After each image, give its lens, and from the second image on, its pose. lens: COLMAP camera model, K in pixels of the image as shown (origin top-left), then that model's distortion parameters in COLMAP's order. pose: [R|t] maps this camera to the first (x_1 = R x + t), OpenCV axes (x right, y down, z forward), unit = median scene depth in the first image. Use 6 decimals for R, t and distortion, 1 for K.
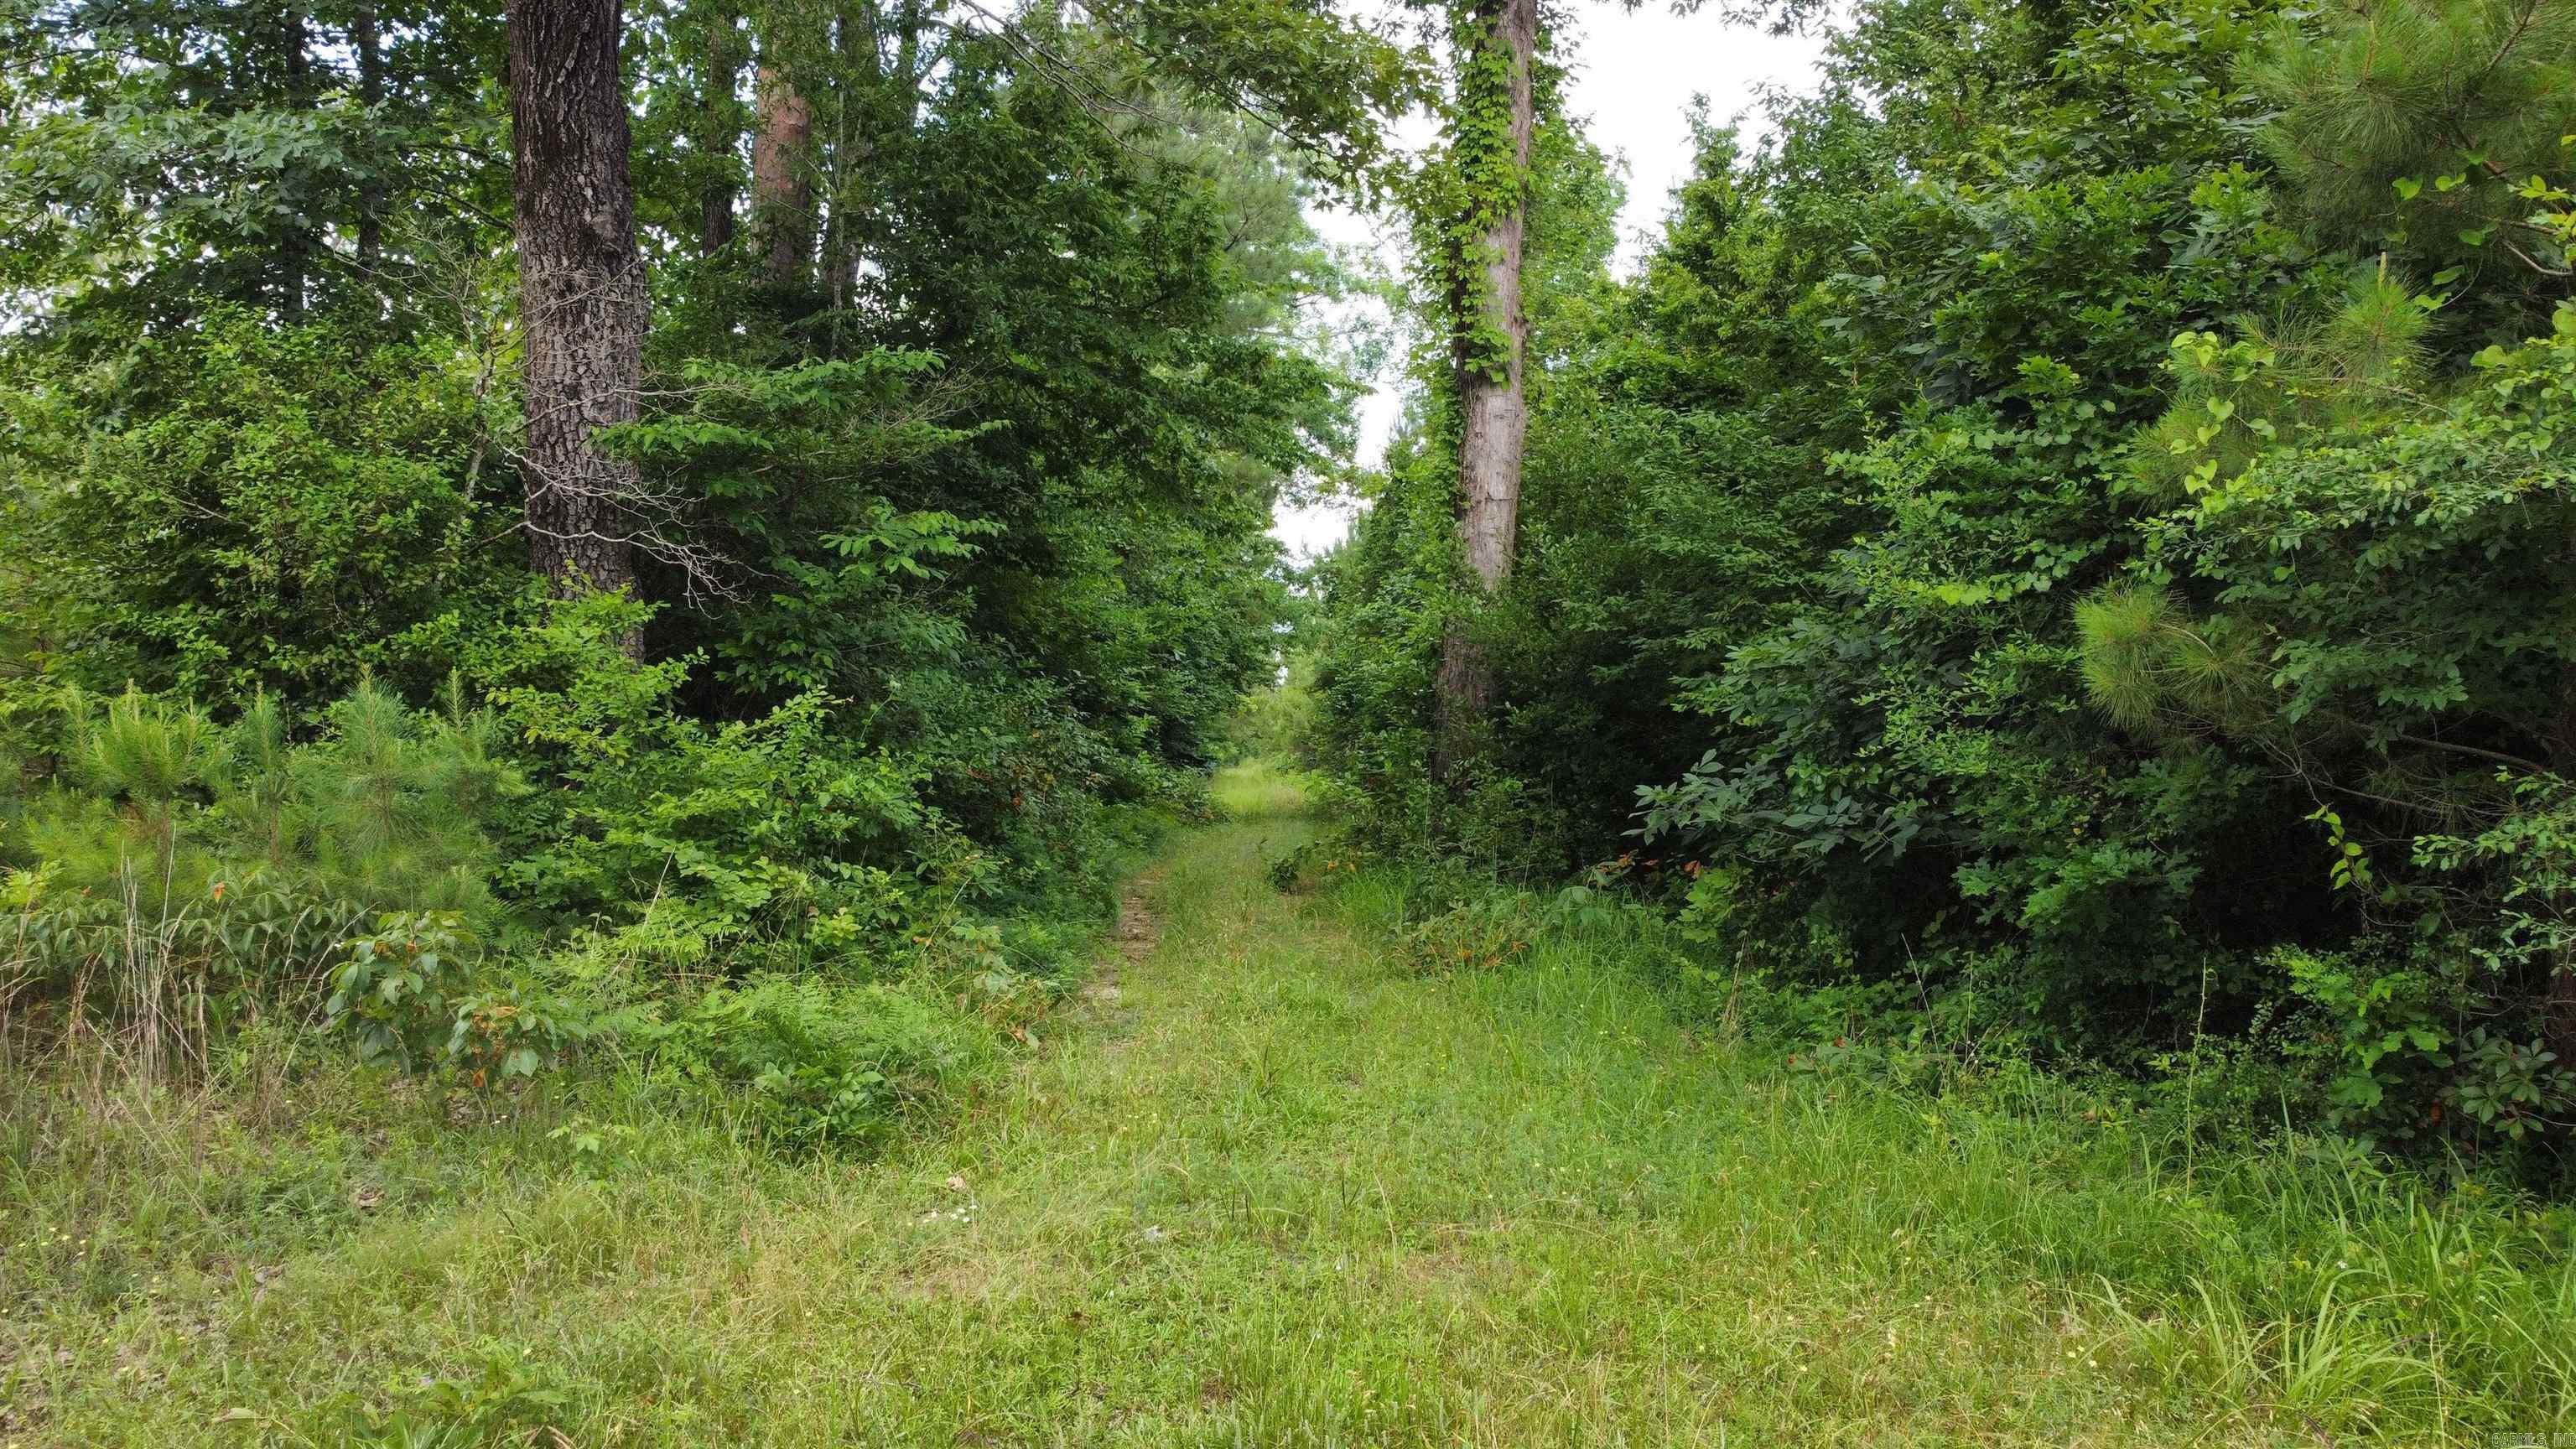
lens RADIAL K [[1844.6, 0, 1288.0], [0, 1844.6, 724.5], [0, 0, 1]] dist [-0.007187, -0.002770]
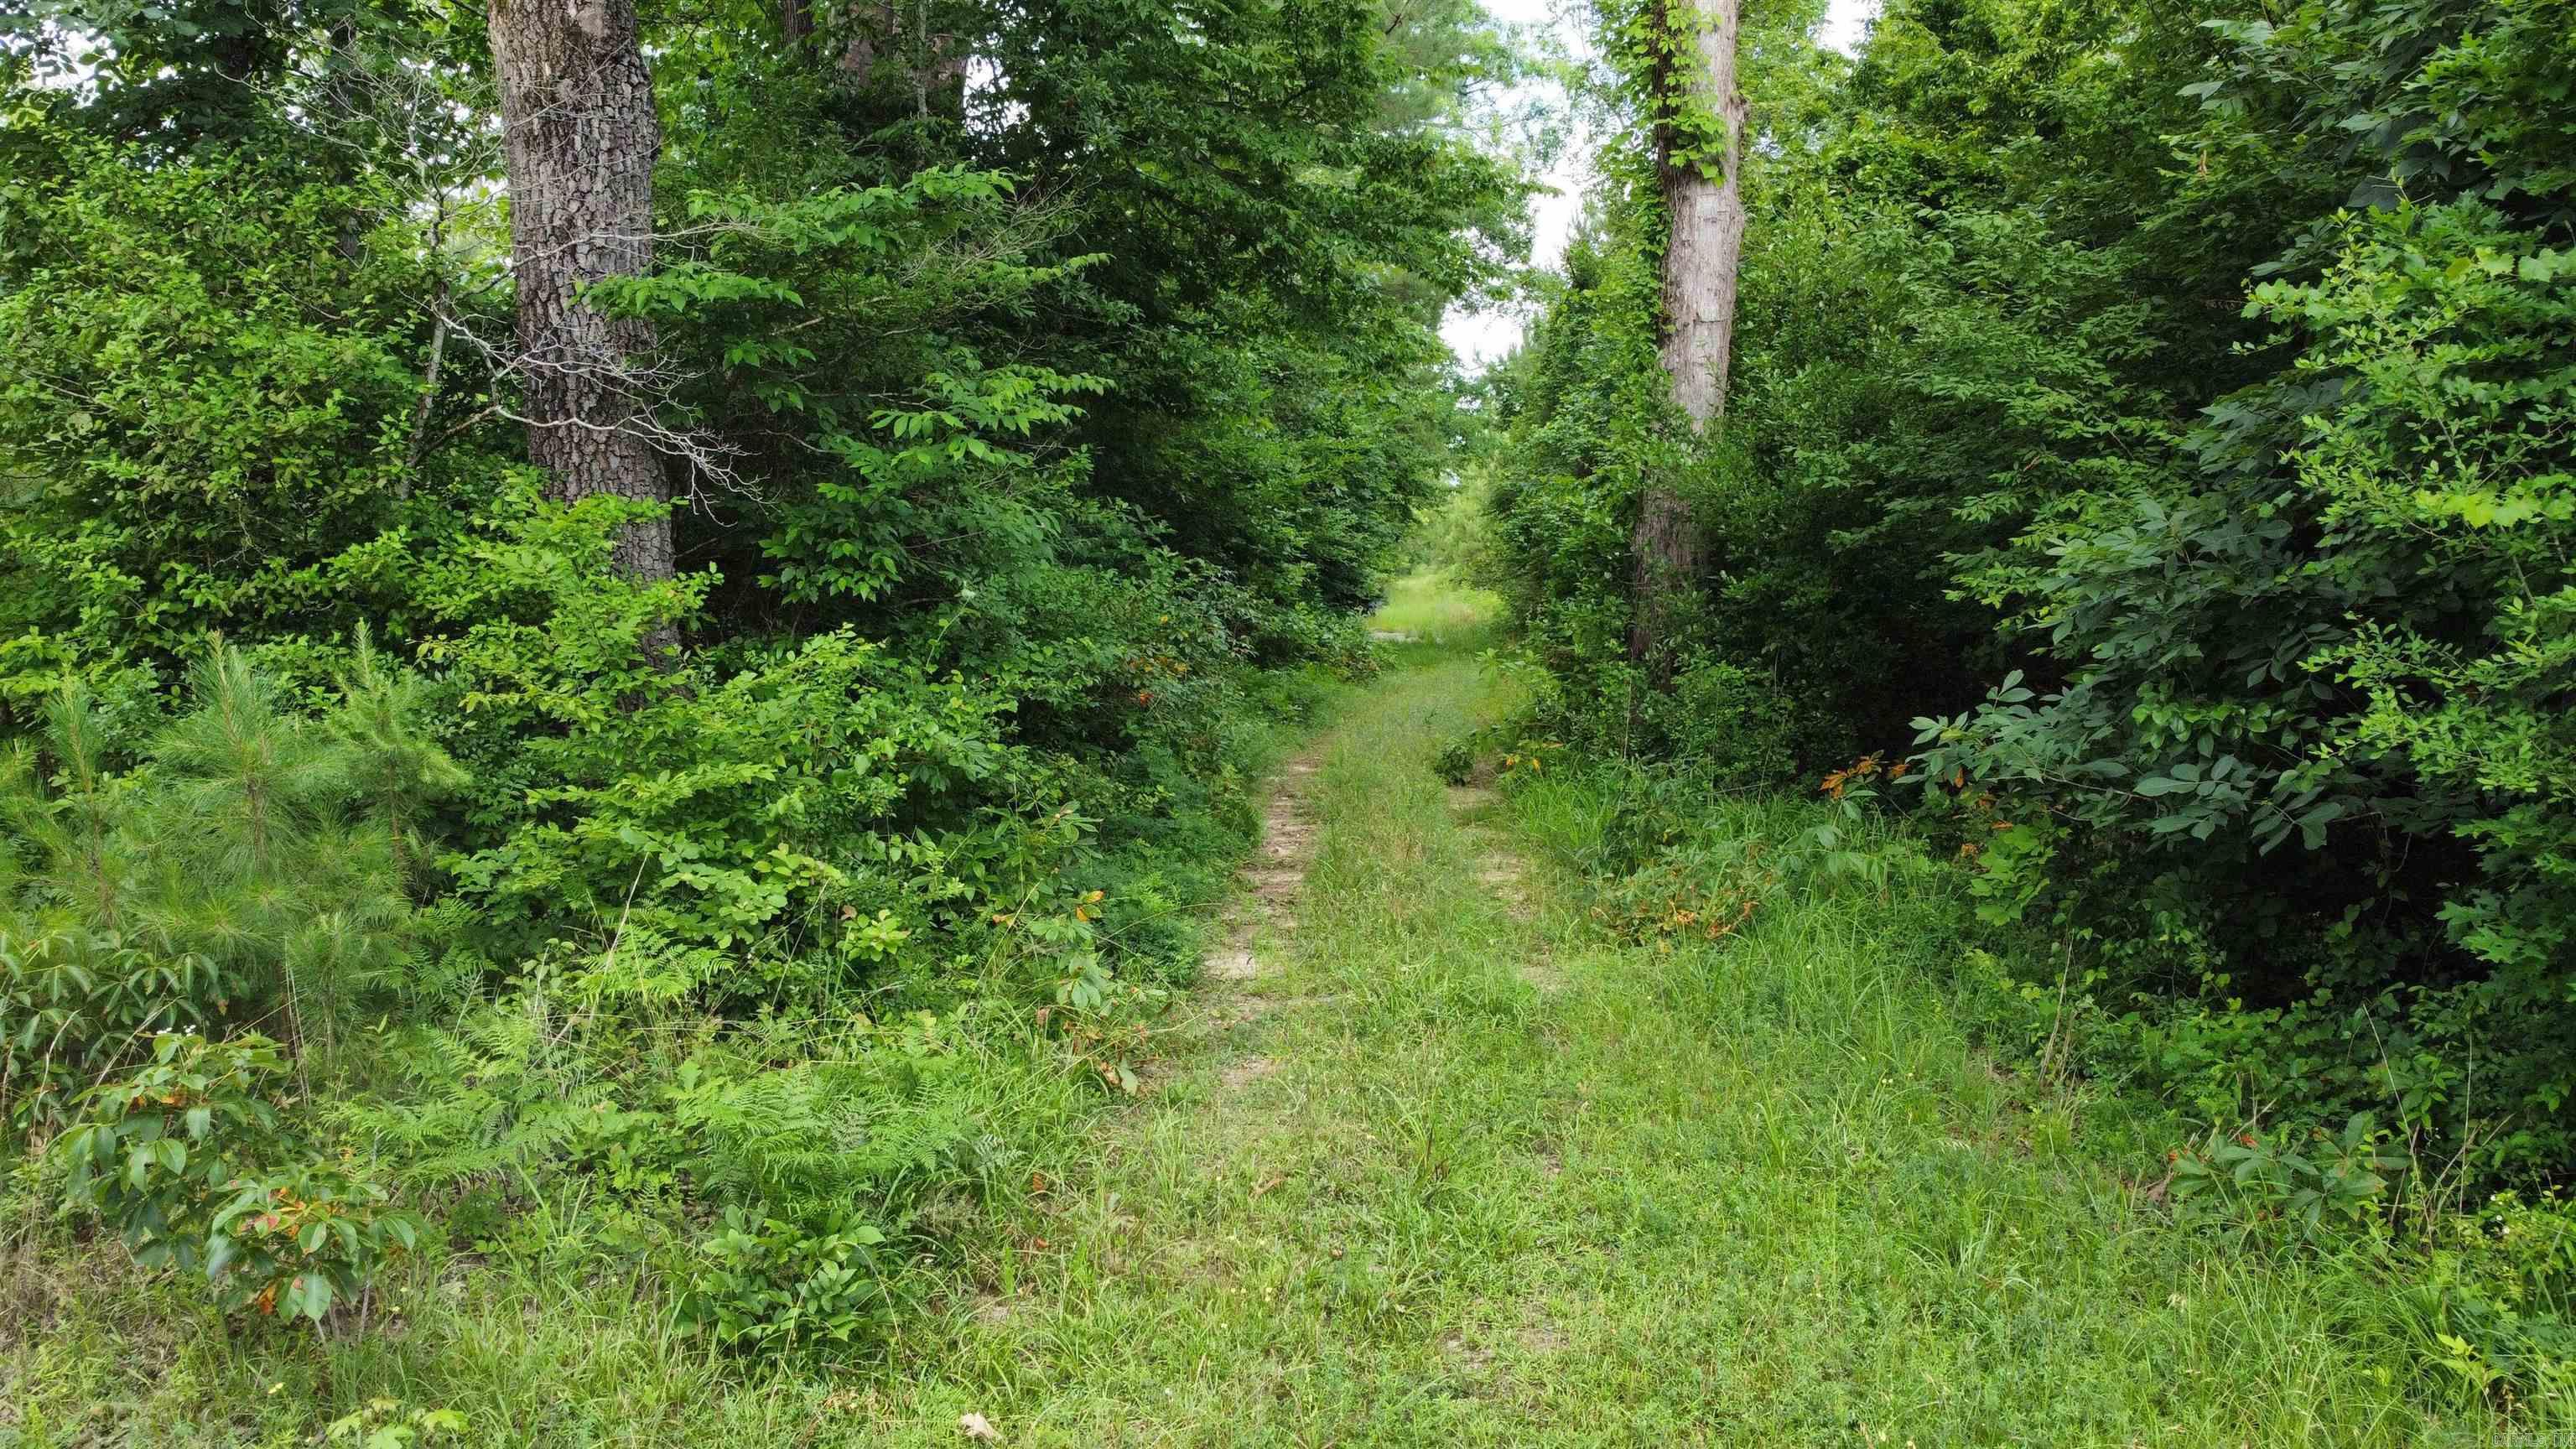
lens RADIAL K [[1898.7, 0, 1288.0], [0, 1898.7, 724.5], [0, 0, 1]] dist [-0.001578, -0.003691]
pose [[0.995822, -0.006787, -0.091060, 0.000943], [0.015504, 0.995321, 0.095367, -0.034754], [0.089987, -0.096380, 0.991268, 0.153596]]
